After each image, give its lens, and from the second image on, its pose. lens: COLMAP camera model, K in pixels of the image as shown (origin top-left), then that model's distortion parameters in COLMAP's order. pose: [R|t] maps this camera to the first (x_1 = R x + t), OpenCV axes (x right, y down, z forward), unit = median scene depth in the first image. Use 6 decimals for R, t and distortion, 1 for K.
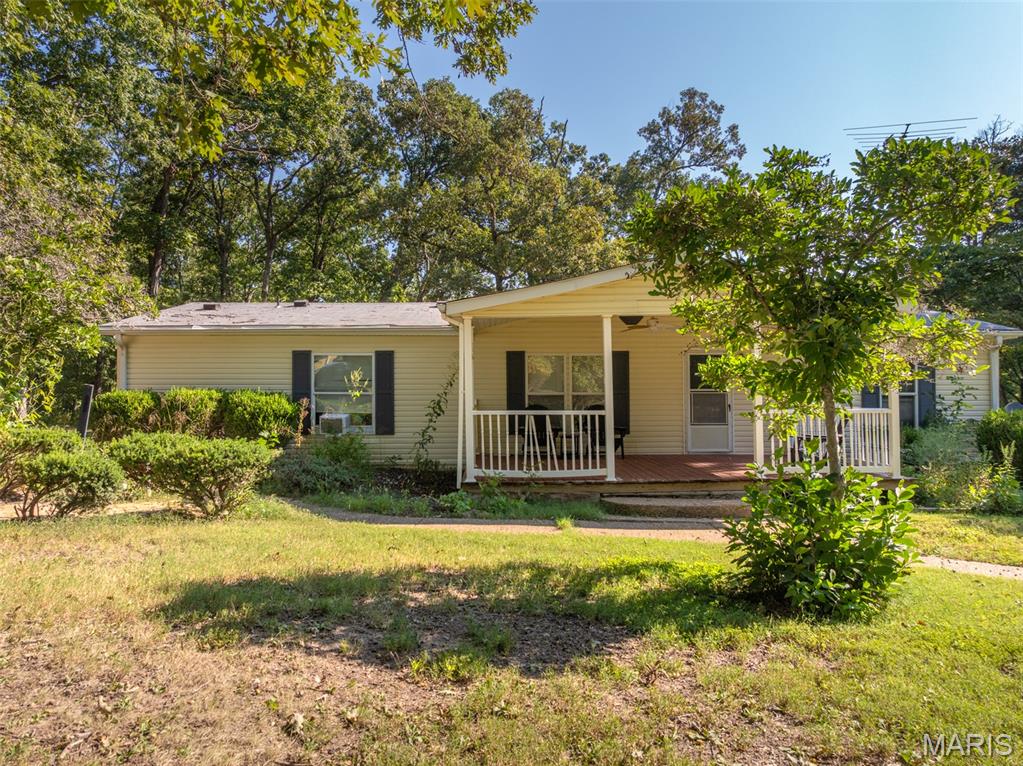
lens RADIAL K [[706.6, 0, 511.5], [0, 706.6, 383.0], [0, 0, 1]] dist [-0.000427, 0.000849]
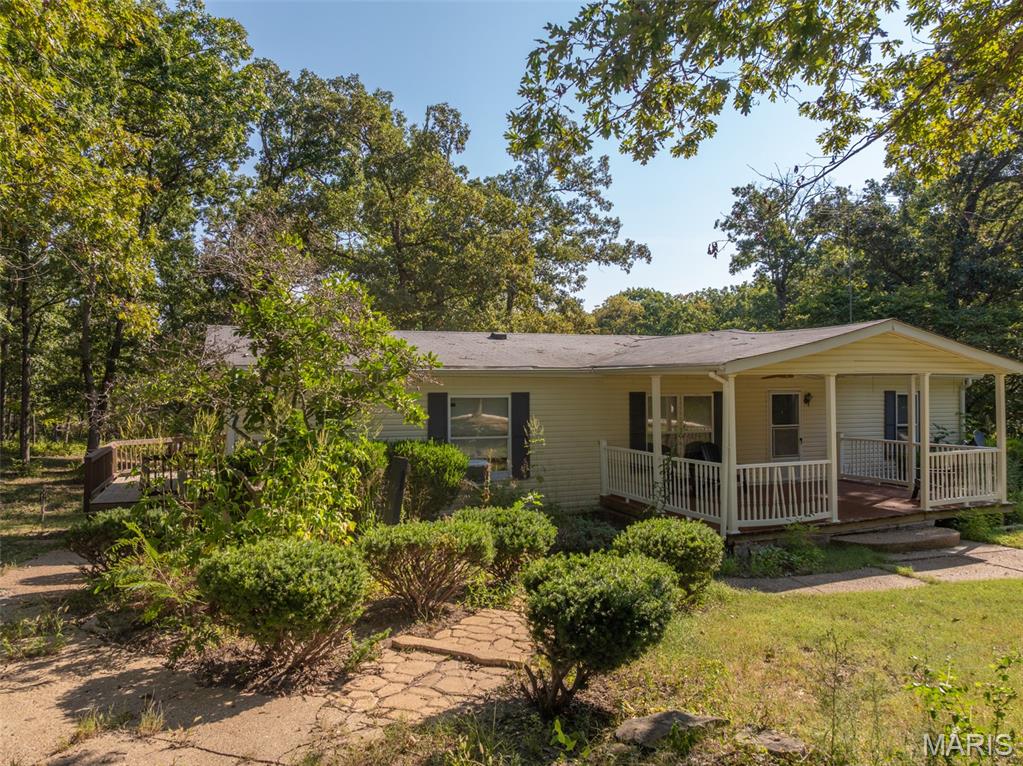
lens RADIAL K [[718.8, 0, 511.5], [0, 718.8, 383.0], [0, 0, 1]] dist [-0.045197, 0.004308]
pose [[0.935393, 0.000267, 0.353609, -0.529682], [0.000164, 0.999999, -0.001189, -0.056600], [-0.353609, 0.001170, 0.935393, 0.104045]]
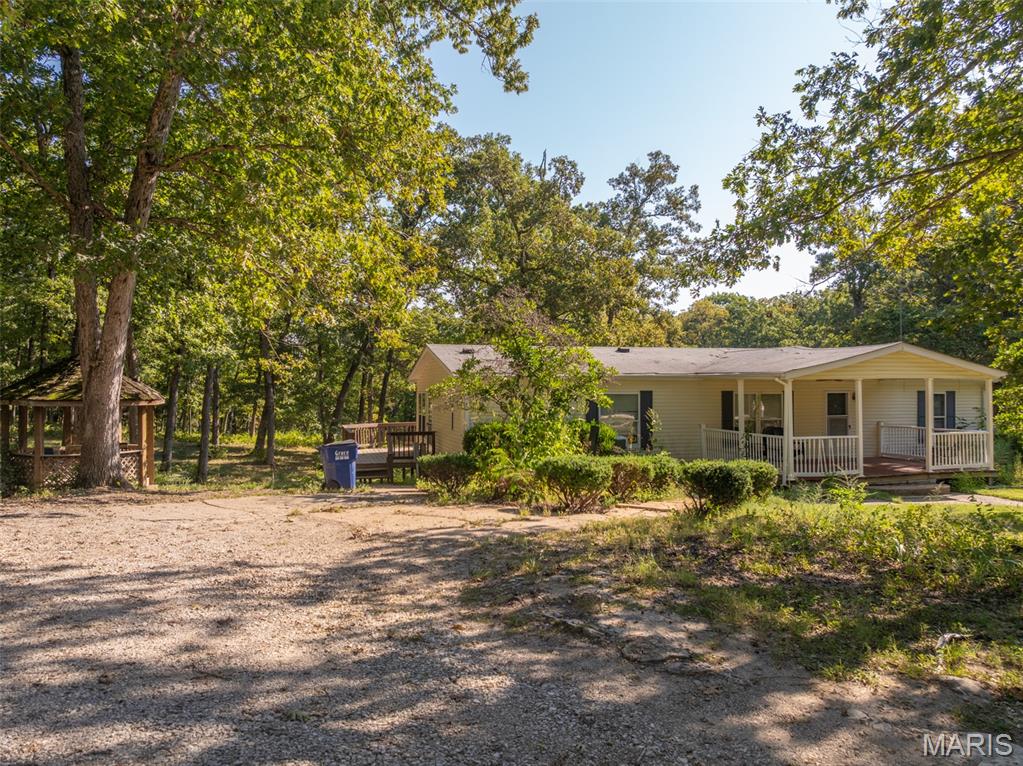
lens RADIAL K [[718.8, 0, 511.5], [0, 718.8, 383.0], [0, 0, 1]] dist [-0.045197, 0.004308]
pose [[0.968714, 0.002426, 0.248169, -0.789369], [-0.002093, 0.999997, -0.001608, -0.057551], [-0.248172, 0.001038, 0.968715, -0.308294]]
